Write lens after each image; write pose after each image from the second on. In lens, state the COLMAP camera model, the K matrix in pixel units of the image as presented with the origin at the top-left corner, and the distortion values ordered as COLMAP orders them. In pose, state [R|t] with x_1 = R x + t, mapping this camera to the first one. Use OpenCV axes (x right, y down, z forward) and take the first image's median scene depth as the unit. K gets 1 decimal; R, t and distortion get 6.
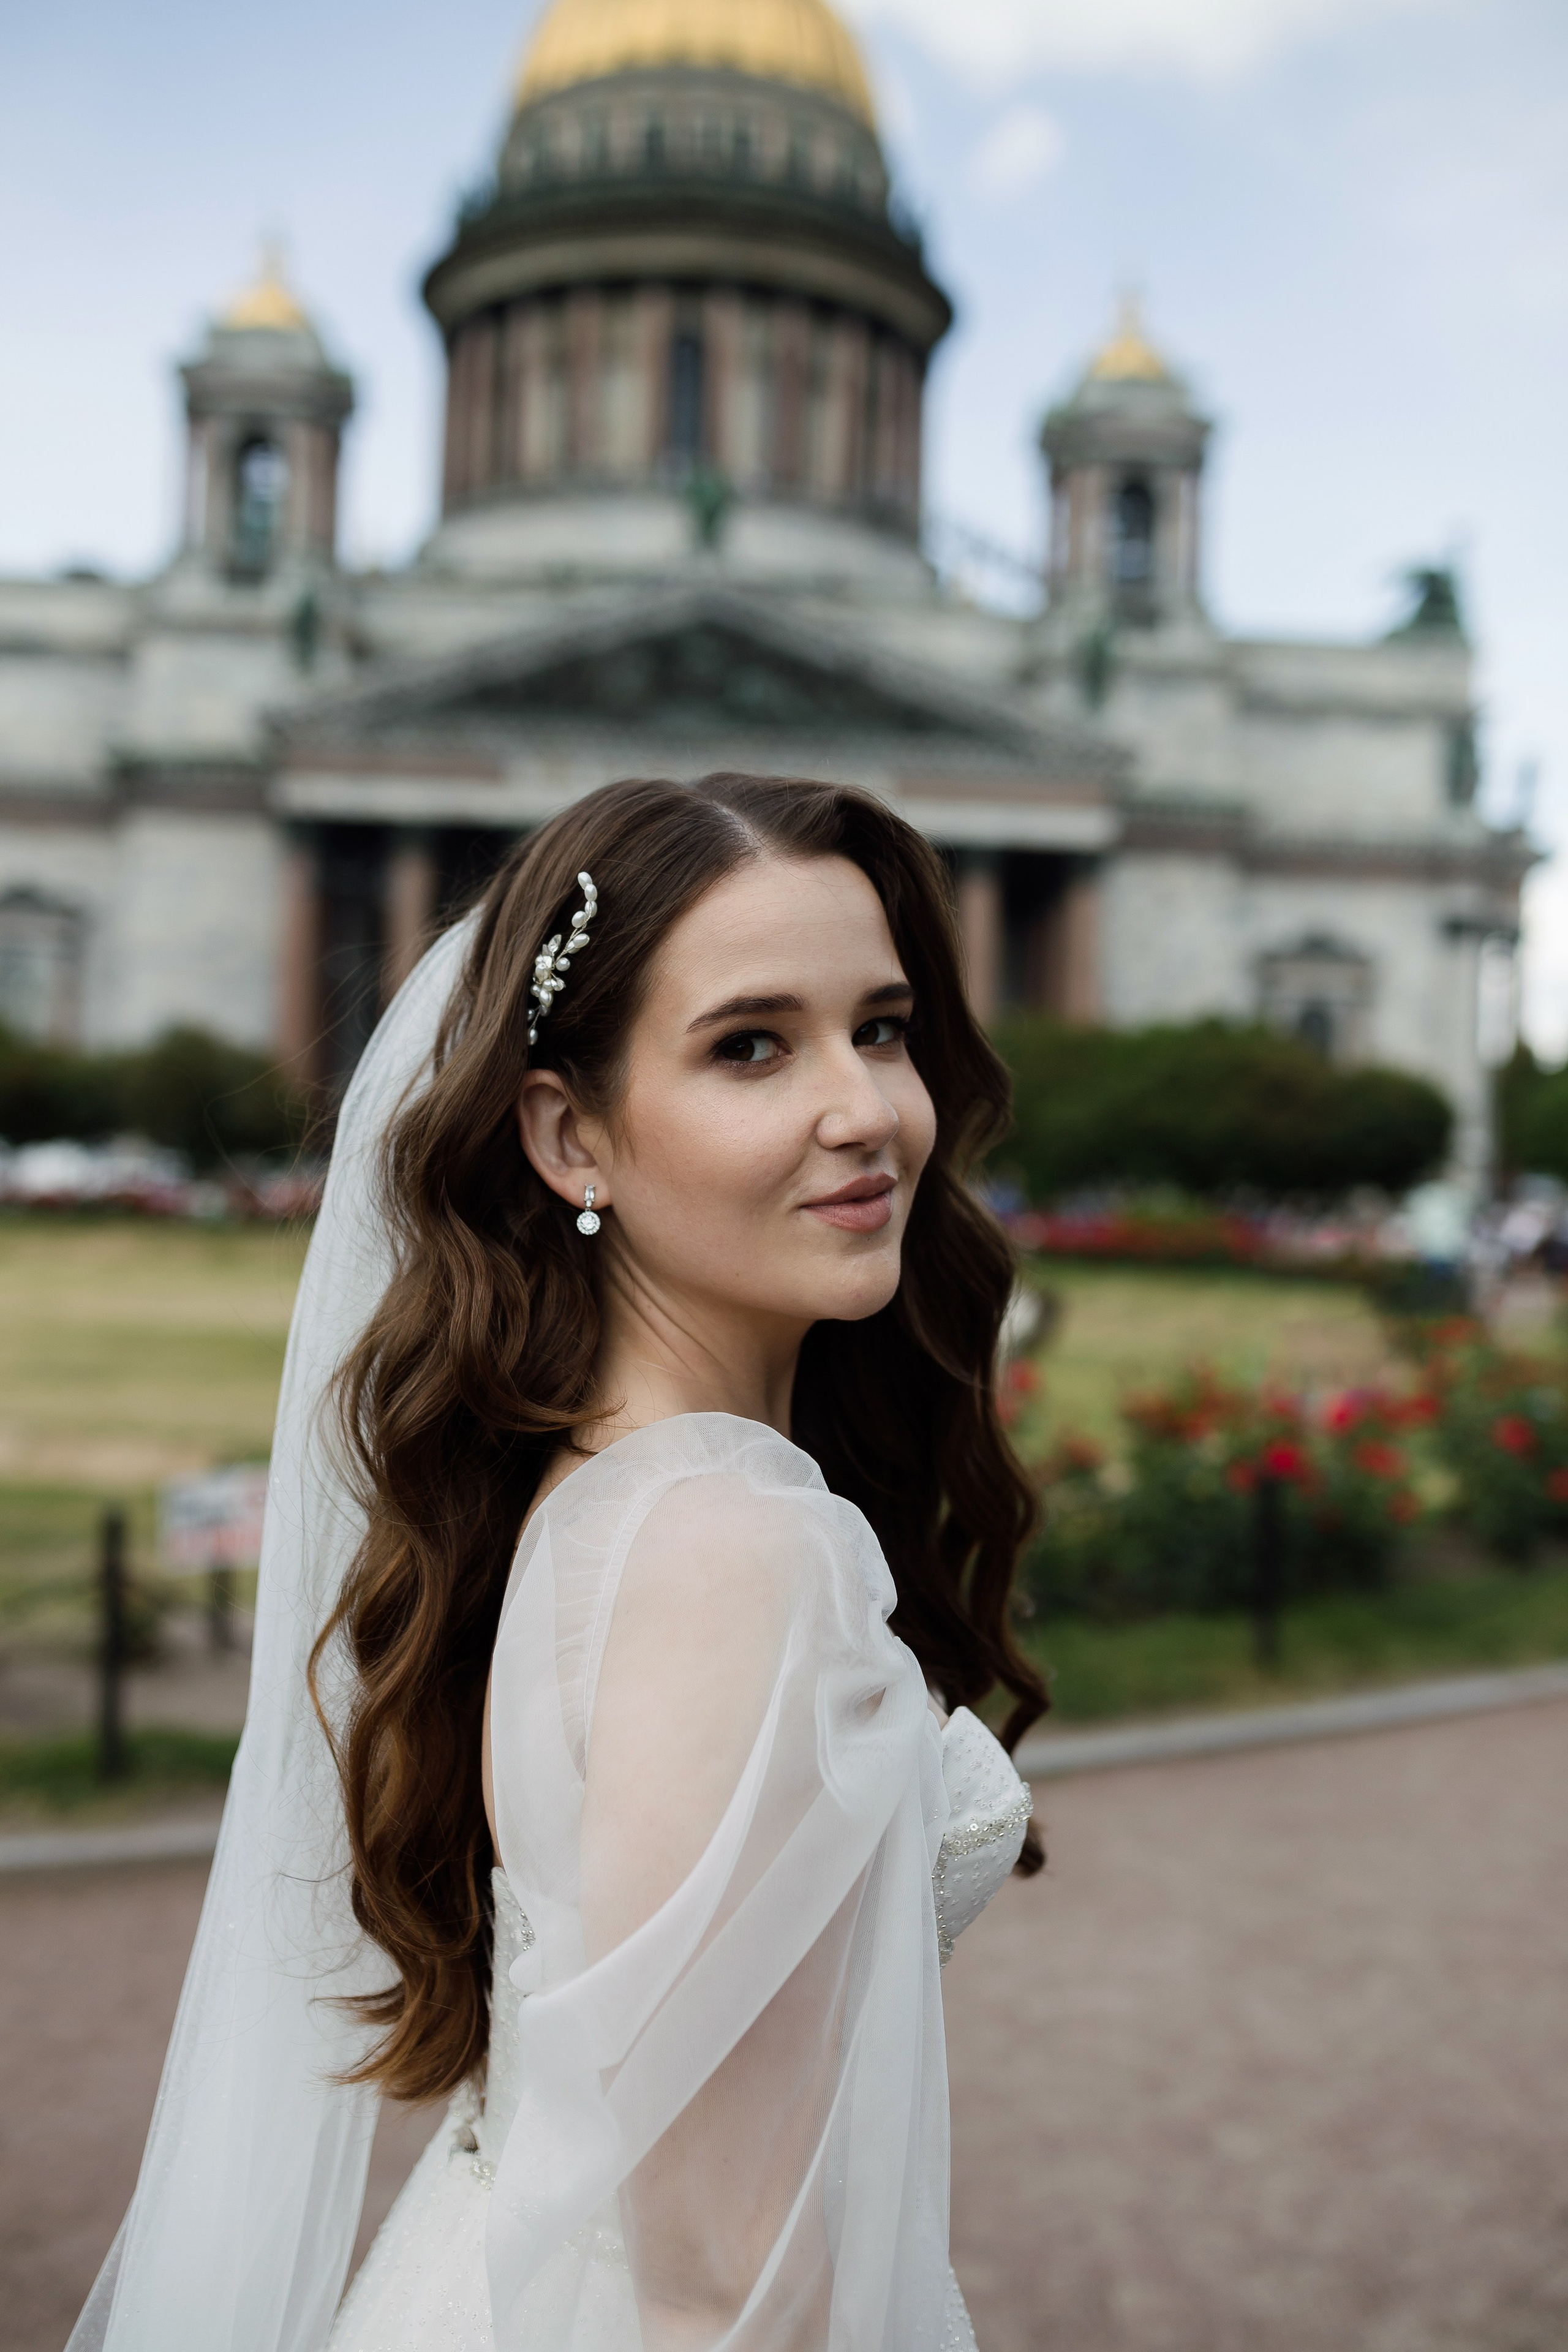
lens RADIAL K [[2230.8, 0, 753.4], [0, 2230.8, 1175.5], [0, 0, 1]] dist [-0.096025, 0.102658]
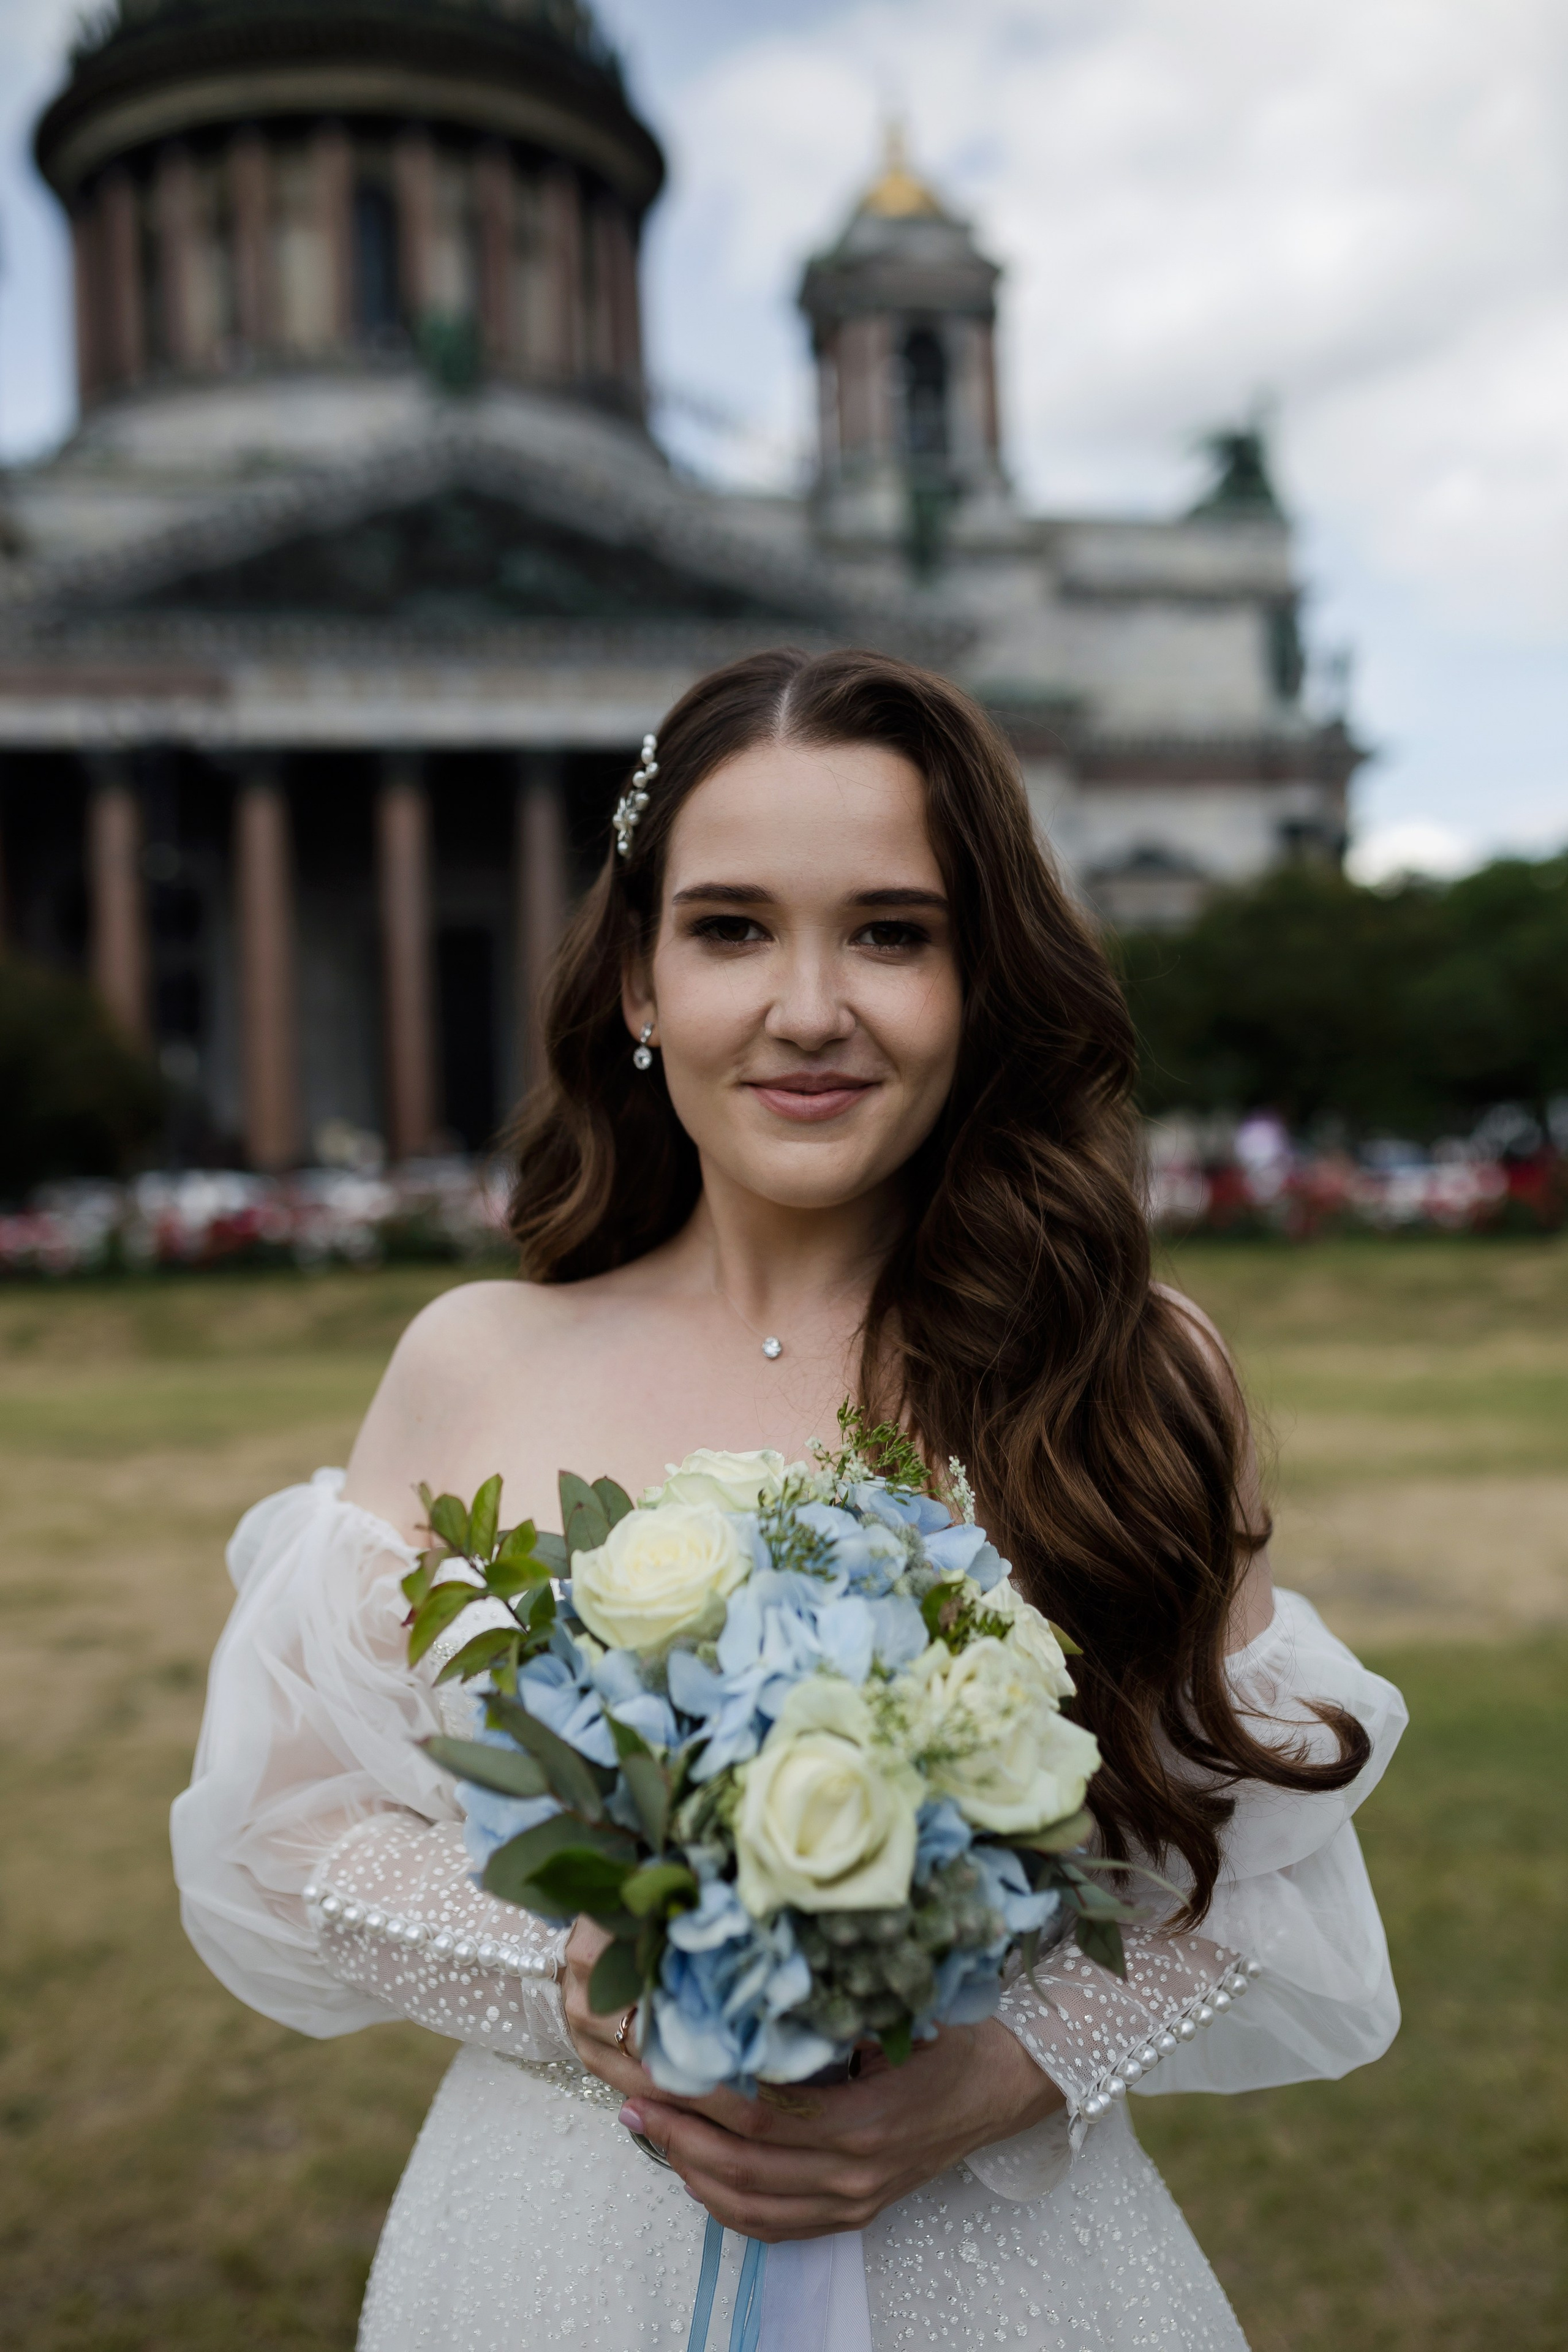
lens RADIAL K [[2230.8, 0, 753.4], [0, 2230.8, 1175.5], [0, 0, 1]] dist [-0.096025, 0.102658]
pose [[0.983704, -0.072192, 0.164664, -0.055783], [0.070772, 0.997387, 0.014479, -0.001460], [-0.165279, -0.002590, 0.986243, 0.146196]]
